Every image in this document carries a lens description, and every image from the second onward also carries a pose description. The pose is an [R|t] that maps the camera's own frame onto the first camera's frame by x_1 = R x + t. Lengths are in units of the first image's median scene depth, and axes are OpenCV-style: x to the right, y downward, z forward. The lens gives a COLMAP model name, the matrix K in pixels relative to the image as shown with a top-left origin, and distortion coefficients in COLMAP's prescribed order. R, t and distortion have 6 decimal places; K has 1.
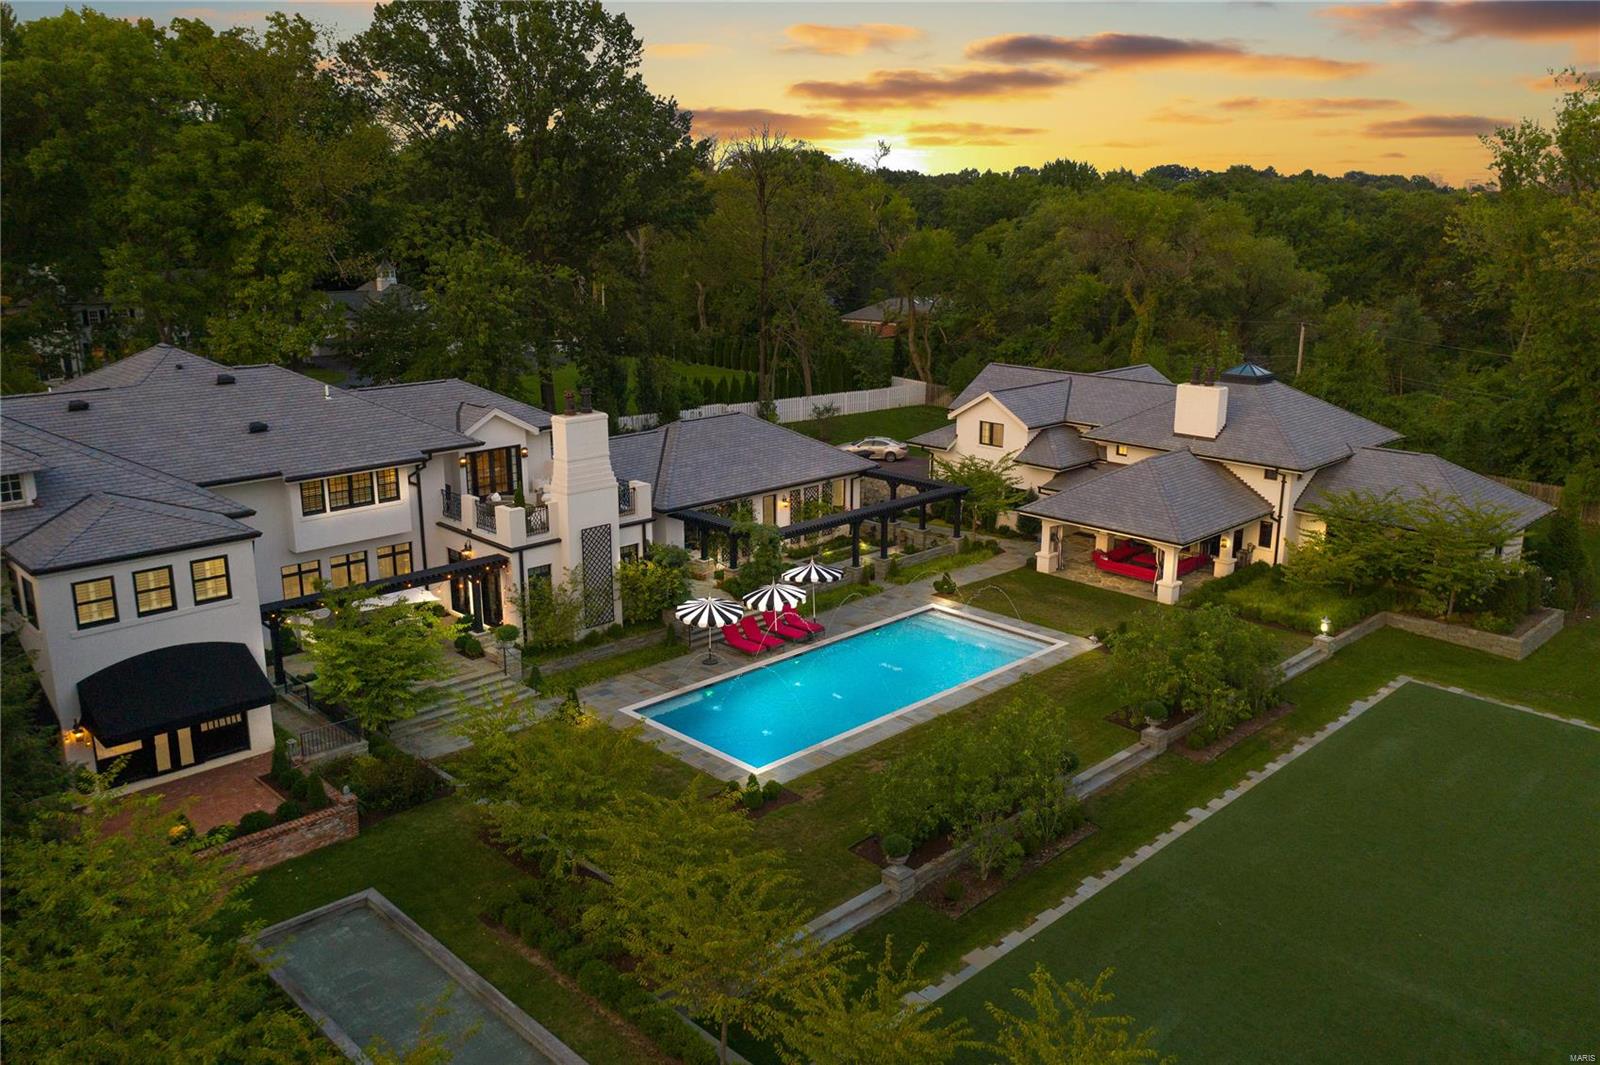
lens RADIAL K [[1272.4, 0, 803.6], [0, 1272.4, 517.1], [0, 0, 1]] dist [-0.023698, 0.019578]
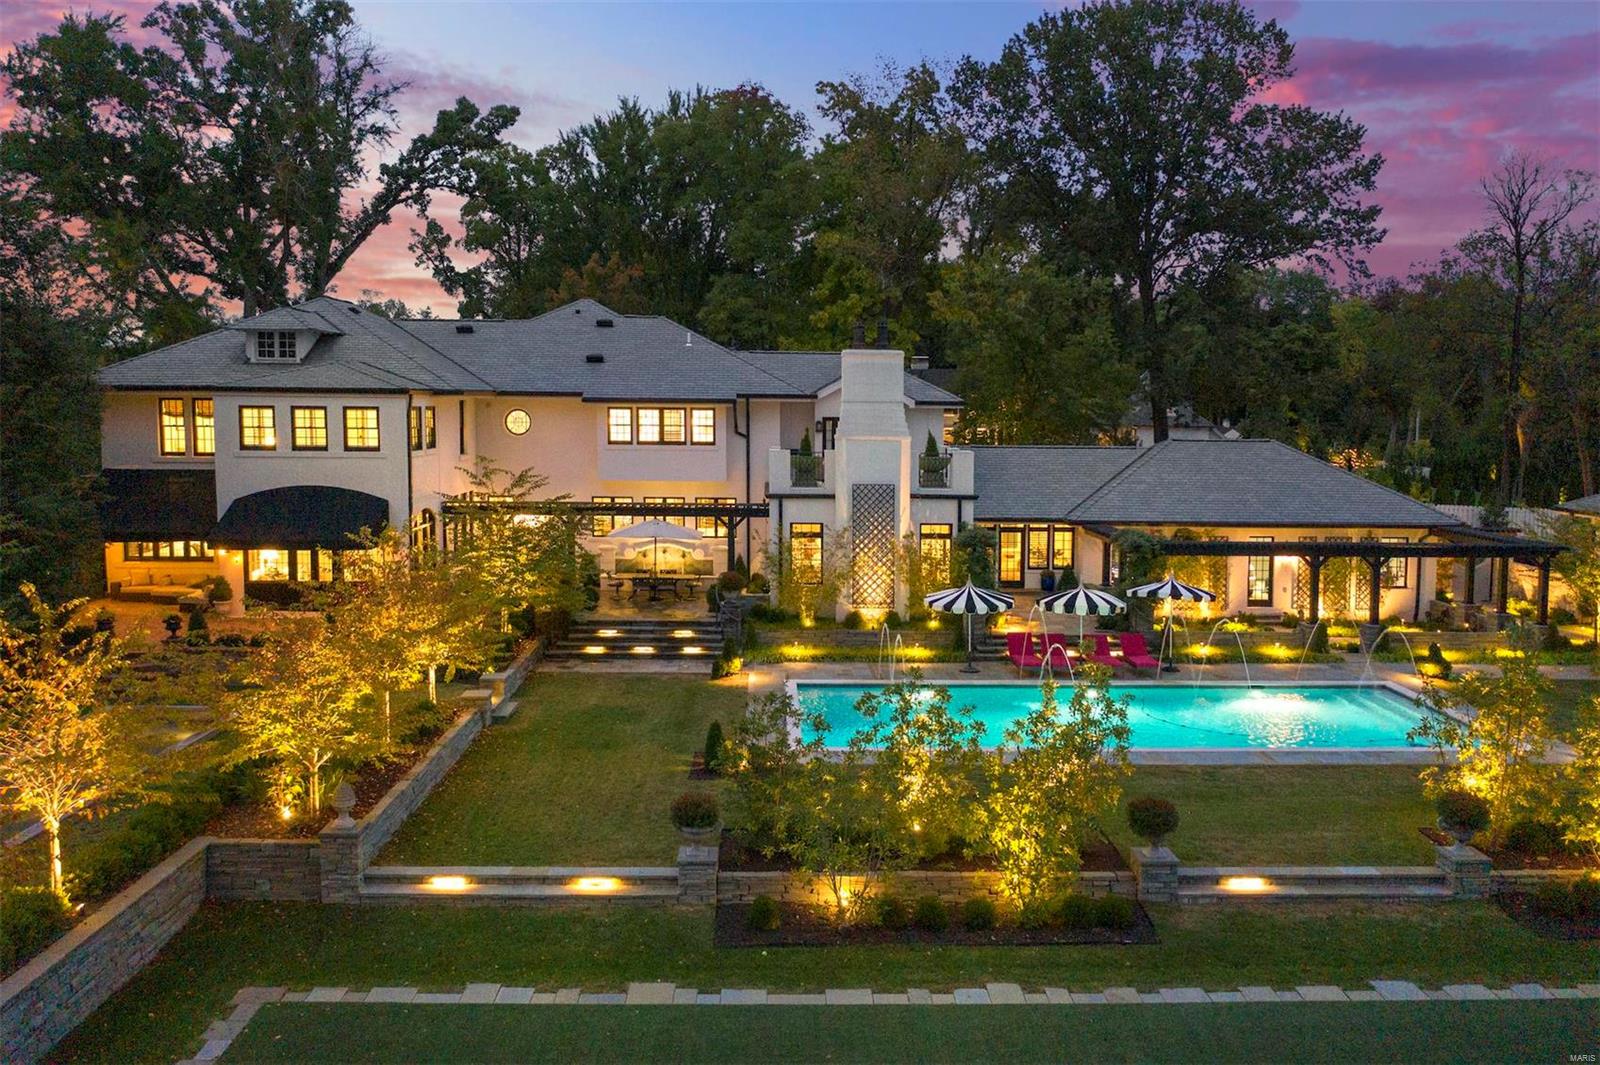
lens RADIAL K [[1272.4, 0, 801.6], [0, 1272.4, 480.6], [0, 0, 1]] dist [-0.023698, 0.019578]
pose [[0.729337, 0.045148, -0.682663, 0.368551], [-0.174306, 0.977155, -0.121599, 0.114654], [0.661578, 0.207679, 0.720545, 0.374787]]
